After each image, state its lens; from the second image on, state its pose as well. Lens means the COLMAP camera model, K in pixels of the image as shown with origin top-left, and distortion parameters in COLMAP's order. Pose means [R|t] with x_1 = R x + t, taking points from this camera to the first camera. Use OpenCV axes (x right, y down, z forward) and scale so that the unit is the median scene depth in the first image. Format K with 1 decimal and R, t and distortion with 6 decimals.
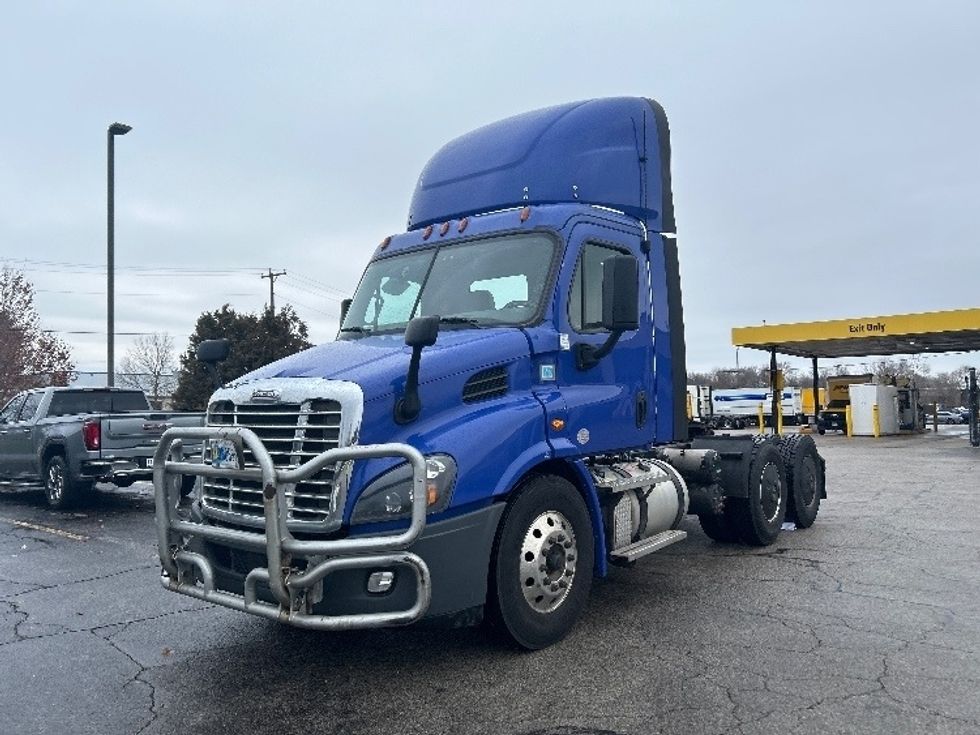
lens RADIAL K [[730.1, 0, 493.3], [0, 730.1, 370.6], [0, 0, 1]] dist [0.022863, -0.001133]
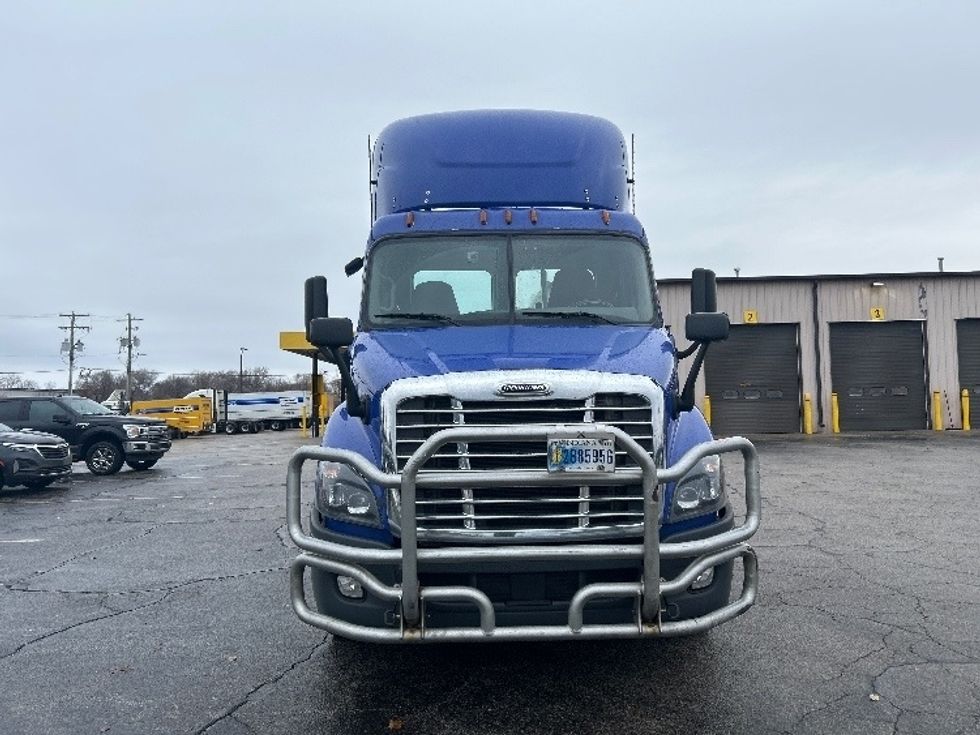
lens RADIAL K [[730.1, 0, 487.6], [0, 730.1, 370.8], [0, 0, 1]] dist [0.022863, -0.001133]
pose [[0.790321, 0.024732, 0.612194, -0.835349], [-0.021394, 0.999690, -0.012768, 0.023124], [-0.612319, -0.003007, 0.790605, 0.332267]]
